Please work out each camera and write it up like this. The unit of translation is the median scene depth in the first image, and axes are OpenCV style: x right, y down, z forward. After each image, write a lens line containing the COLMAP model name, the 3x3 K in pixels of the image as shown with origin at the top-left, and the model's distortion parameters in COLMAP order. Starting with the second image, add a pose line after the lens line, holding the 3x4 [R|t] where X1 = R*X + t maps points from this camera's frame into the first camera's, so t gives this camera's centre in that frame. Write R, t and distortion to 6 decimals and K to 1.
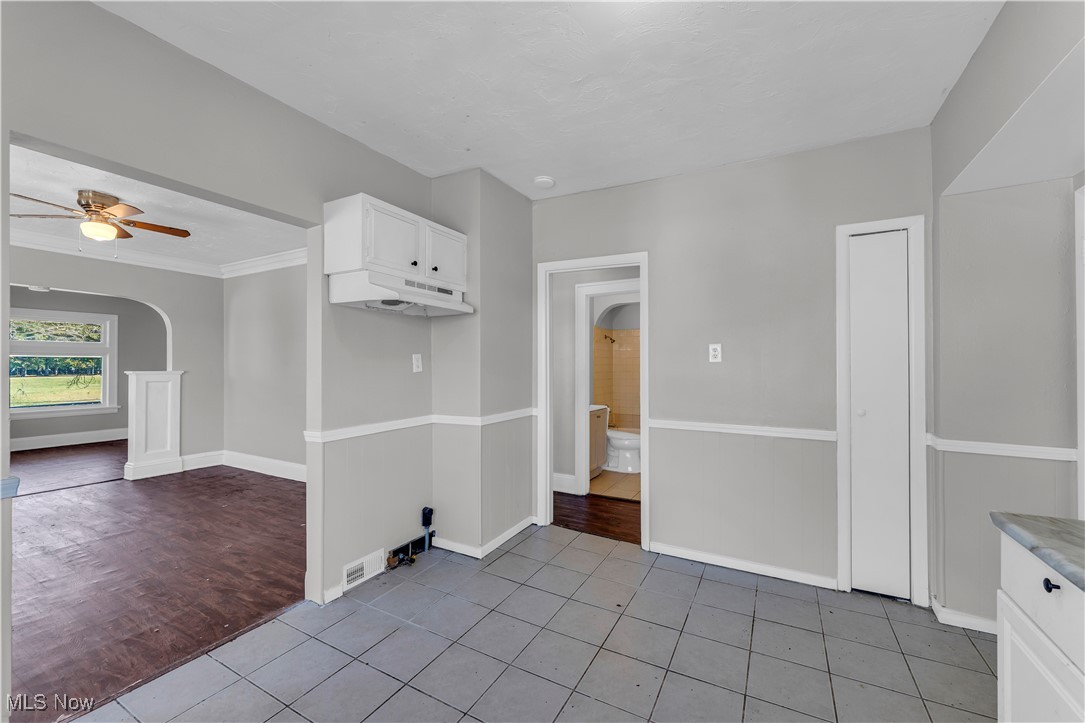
lens RADIAL K [[435.8, 0, 542.1], [0, 435.8, 361.2], [0, 0, 1]] dist [-0.001640, -0.000534]
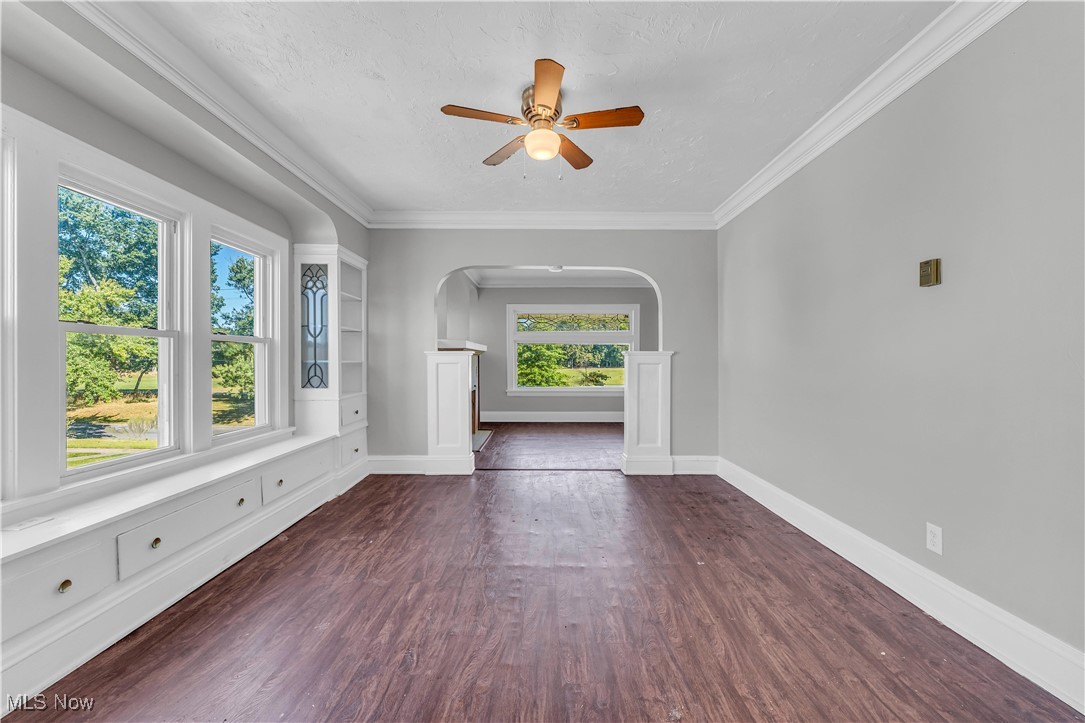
lens RADIAL K [[435.8, 0, 541.2], [0, 435.8, 362.3], [0, 0, 1]] dist [-0.001640, -0.000534]
pose [[0.484858, 0.005581, -0.874575, -0.241127], [0.005972, 0.999935, 0.009691, 0.034536], [0.874572, -0.009922, 0.484793, 0.403096]]
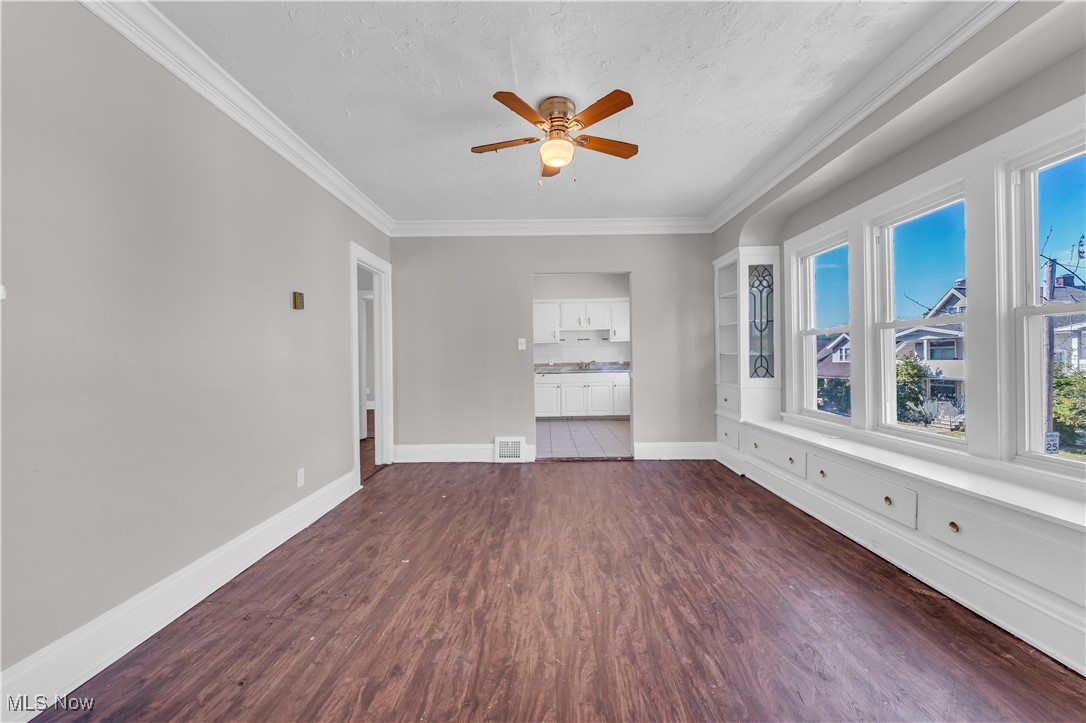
lens RADIAL K [[436.2, 0, 537.7], [0, 436.2, 361.3], [0, 0, 1]] dist [-0.001640, -0.000534]
pose [[-0.466652, 0.004709, 0.884428, -1.062729], [0.011979, 0.999928, 0.000997, 0.044038], [-0.884360, 0.011060, -0.466675, 0.877863]]
